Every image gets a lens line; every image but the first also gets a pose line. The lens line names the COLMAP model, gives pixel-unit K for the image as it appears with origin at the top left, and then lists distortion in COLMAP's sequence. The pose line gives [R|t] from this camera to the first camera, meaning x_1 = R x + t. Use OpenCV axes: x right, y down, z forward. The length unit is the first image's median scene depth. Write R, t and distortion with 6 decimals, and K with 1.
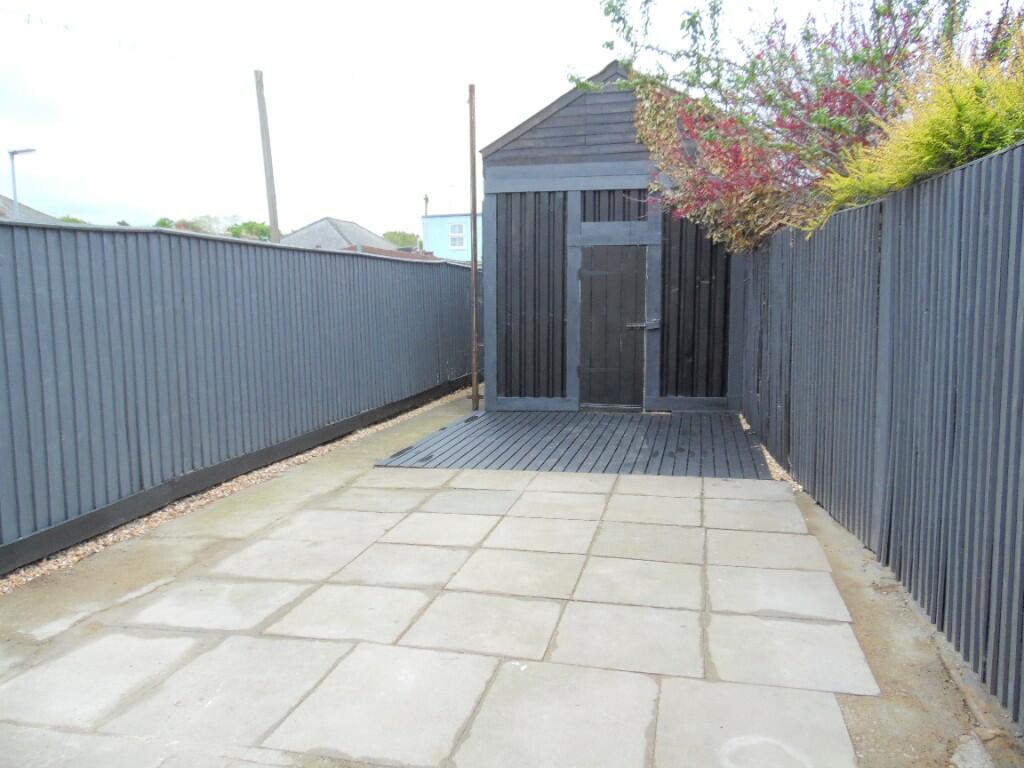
lens RADIAL K [[765.4, 0, 519.9], [0, 765.4, 380.3], [0, 0, 1]] dist [-0.020827, 0.049877]
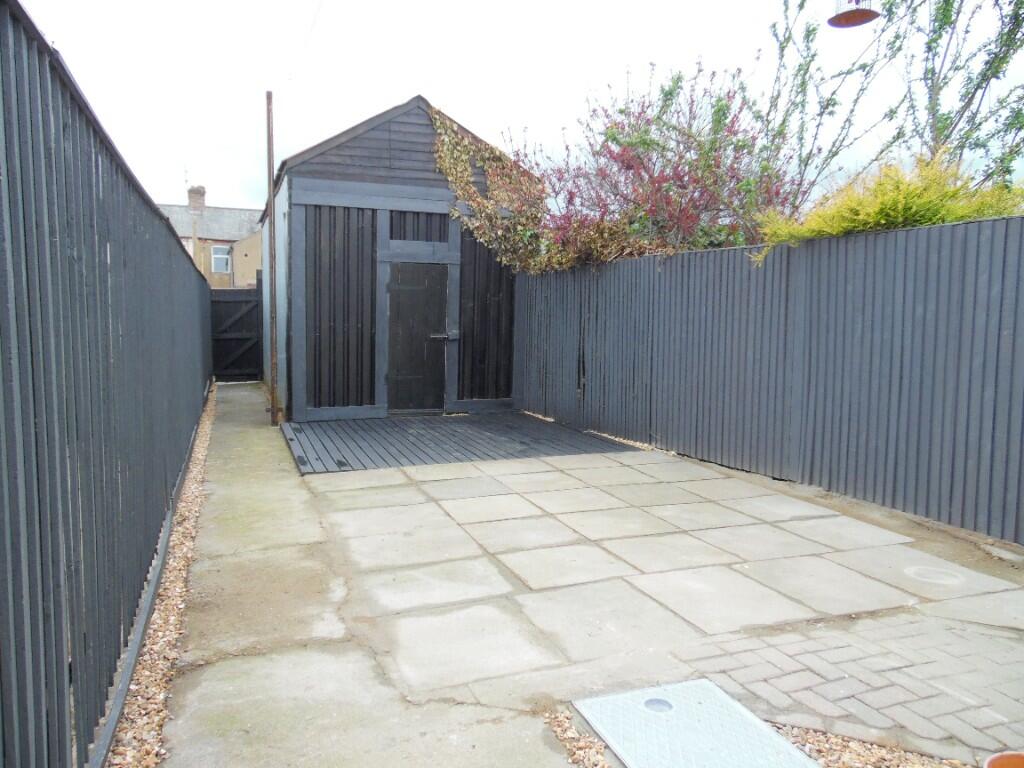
lens RADIAL K [[765.4, 0, 510.9], [0, 765.4, 380.5], [0, 0, 1]] dist [-0.020827, 0.049877]
pose [[0.833671, -0.028538, 0.551523, -0.674312], [0.045289, 0.998833, -0.016775, 0.027879], [-0.550401, 0.038963, 0.833991, 0.045398]]
